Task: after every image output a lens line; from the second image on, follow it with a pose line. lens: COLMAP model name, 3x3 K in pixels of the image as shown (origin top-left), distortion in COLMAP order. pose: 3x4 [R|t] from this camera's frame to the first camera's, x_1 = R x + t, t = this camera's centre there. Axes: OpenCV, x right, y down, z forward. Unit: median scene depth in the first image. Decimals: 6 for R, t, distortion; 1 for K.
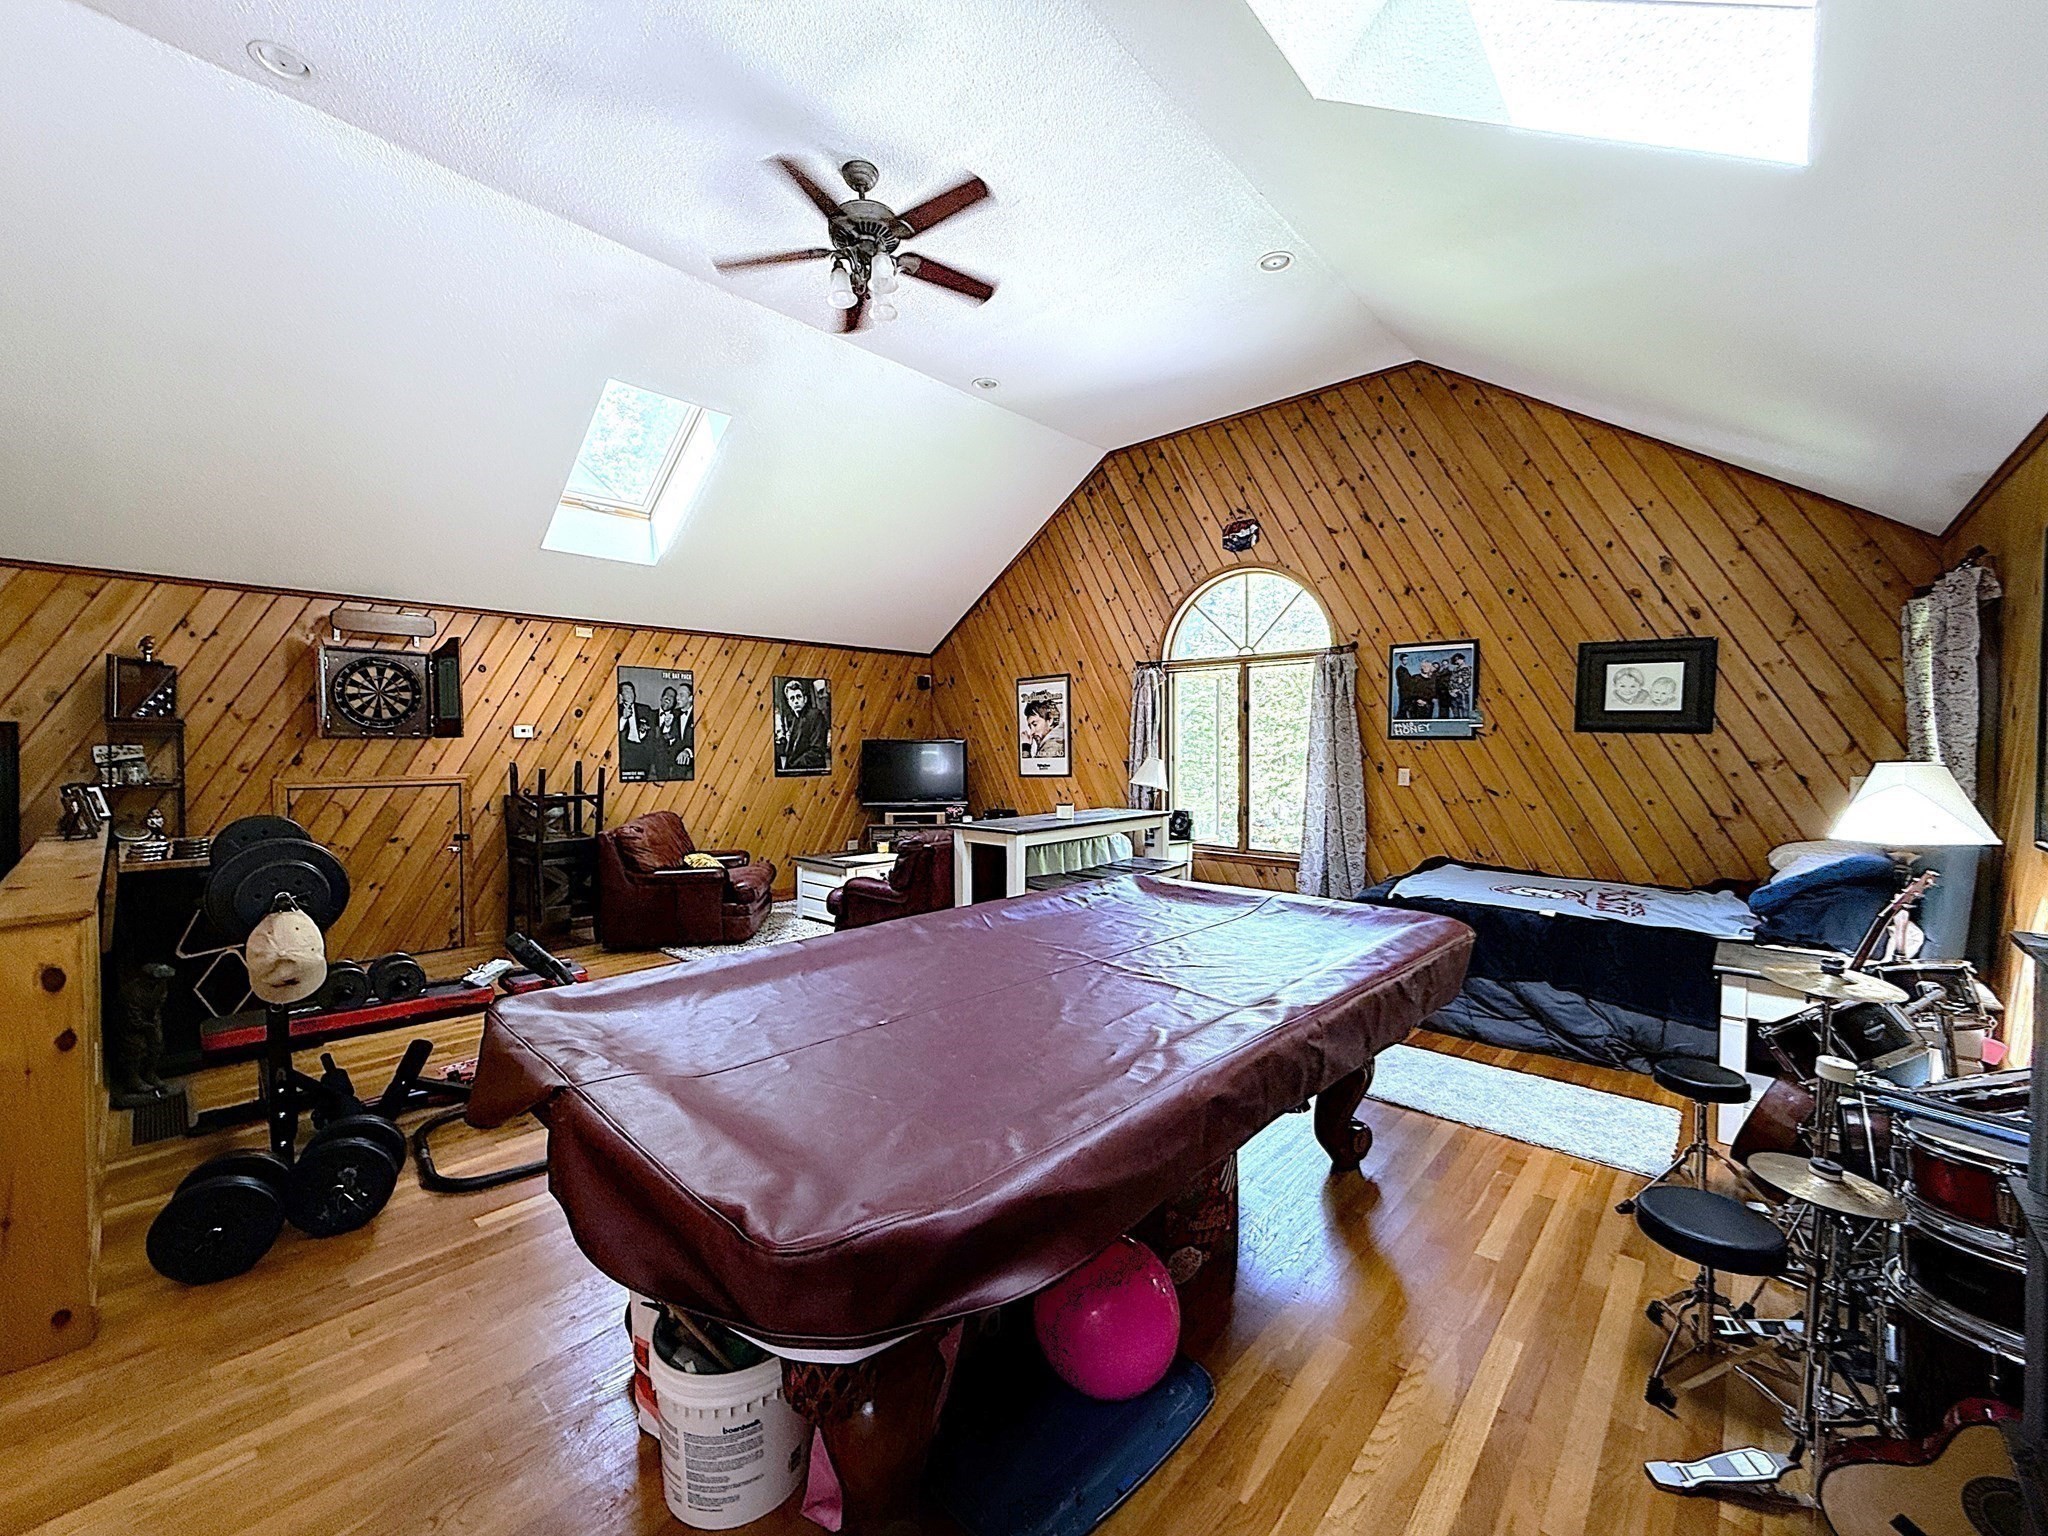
lens RADIAL K [[821.0, 0, 1014.1], [0, 821.0, 770.4], [0, 0, 1]] dist [0.000362, 0.000055]
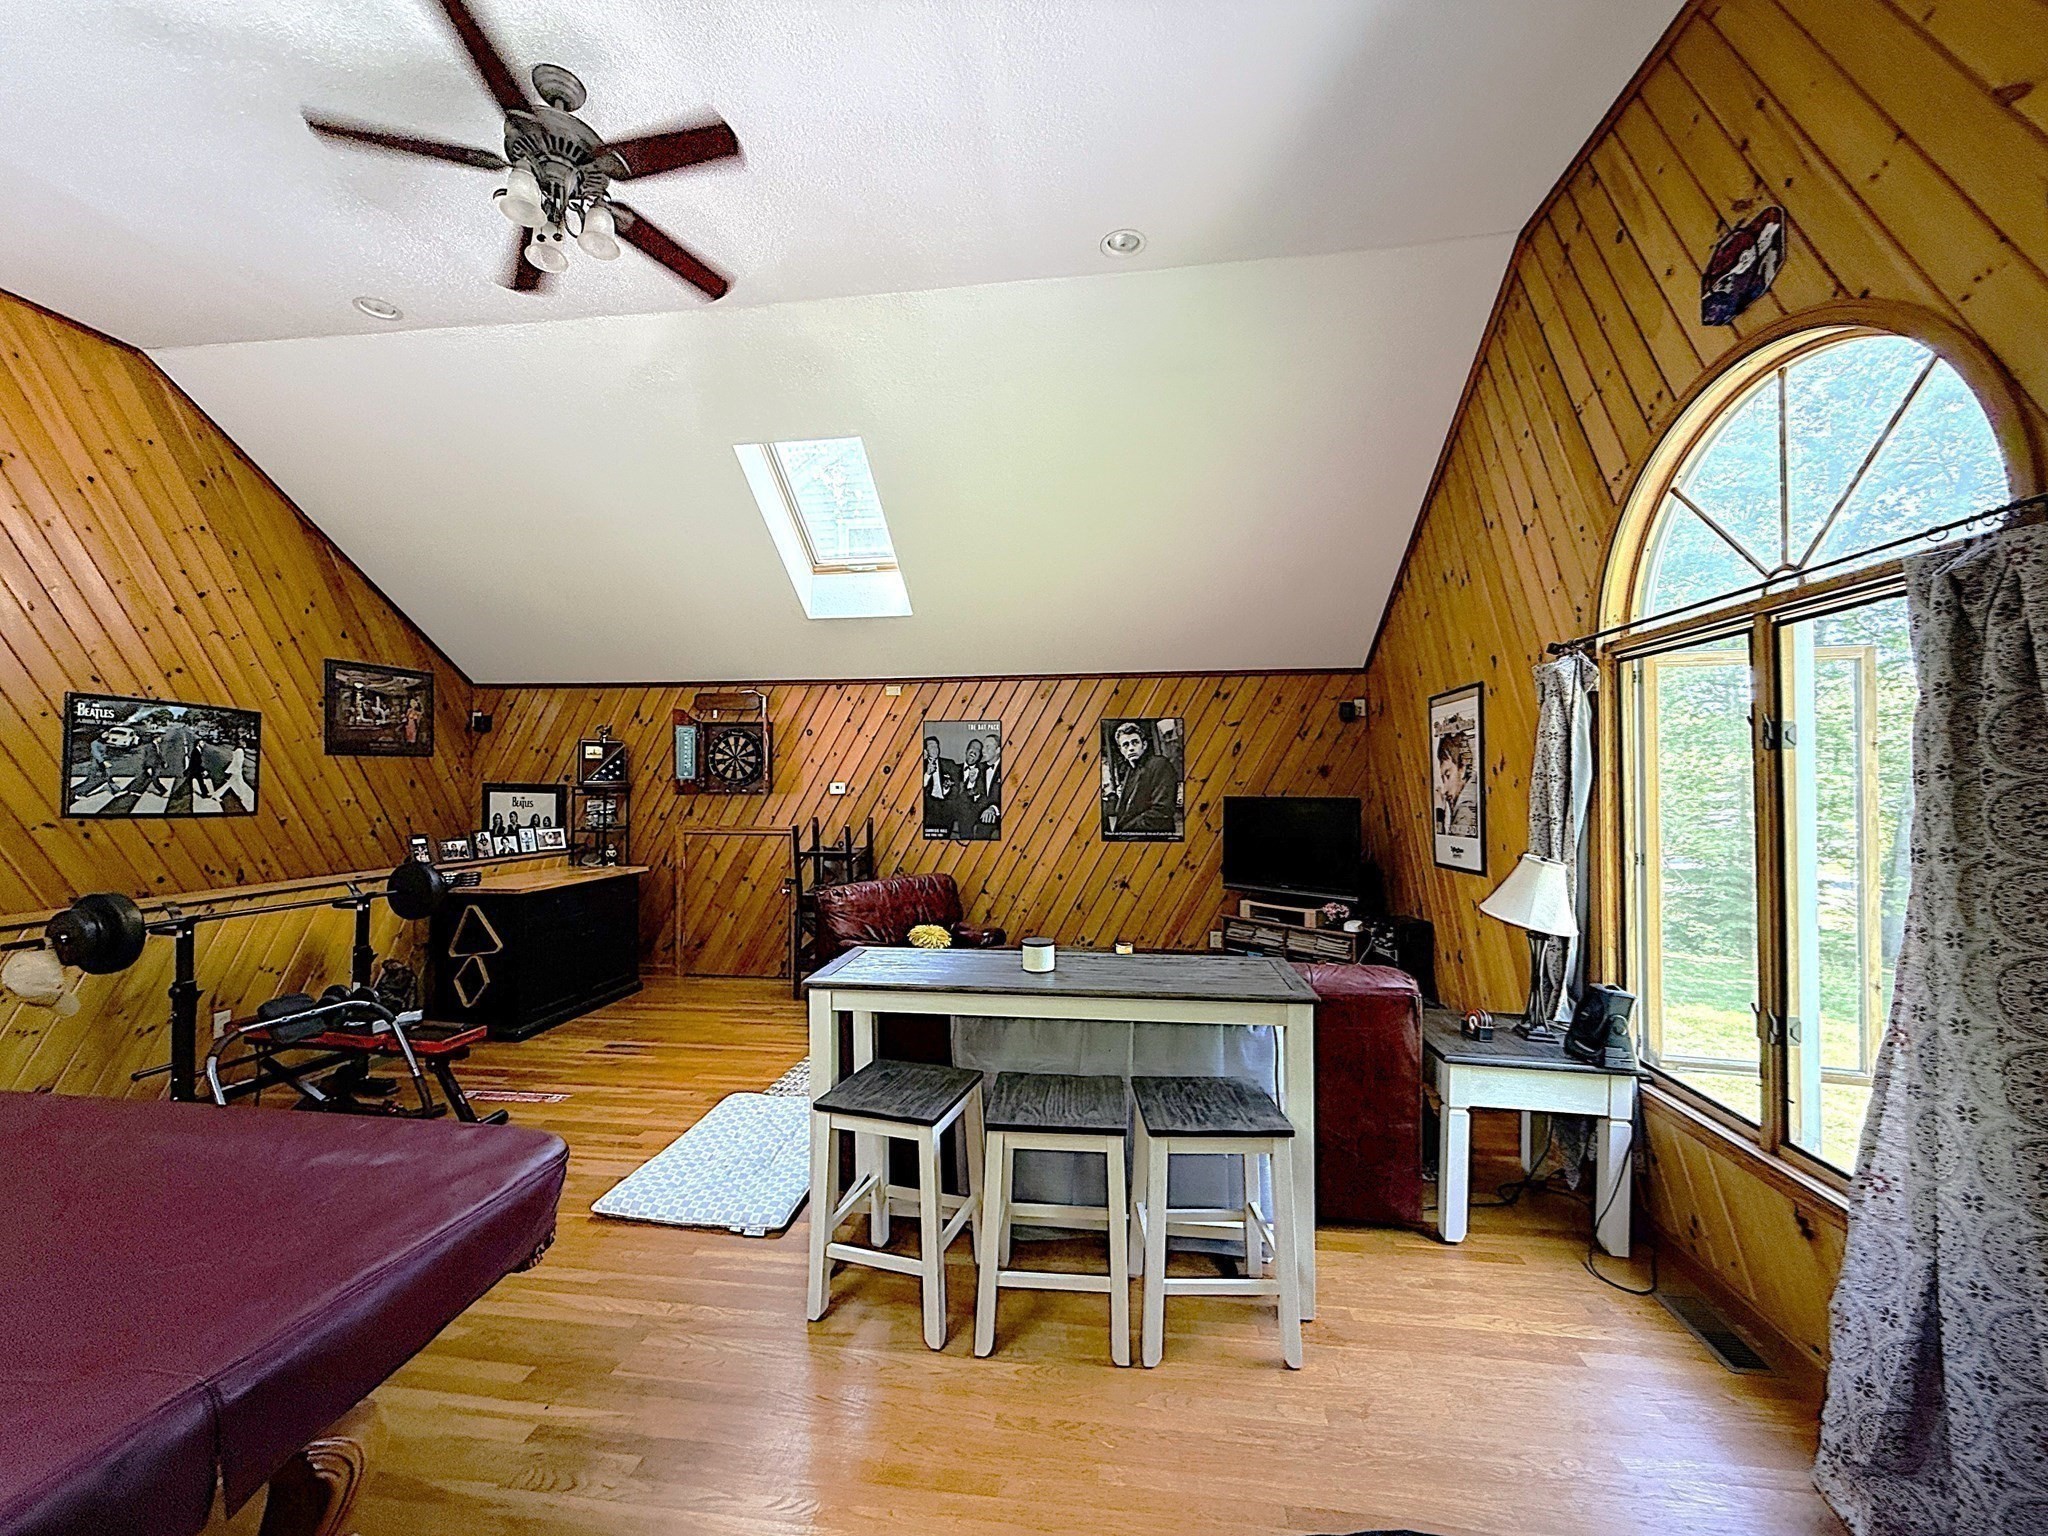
lens RADIAL K [[821.0, 0, 1014.1], [0, 821.0, 770.4], [0, 0, 1]] dist [0.000362, 0.000055]
pose [[0.572706, -0.007671, -0.819725, 0.361607], [-0.027326, 0.999222, -0.028442, -0.040197], [0.819305, 0.038689, 0.572051, 0.493468]]
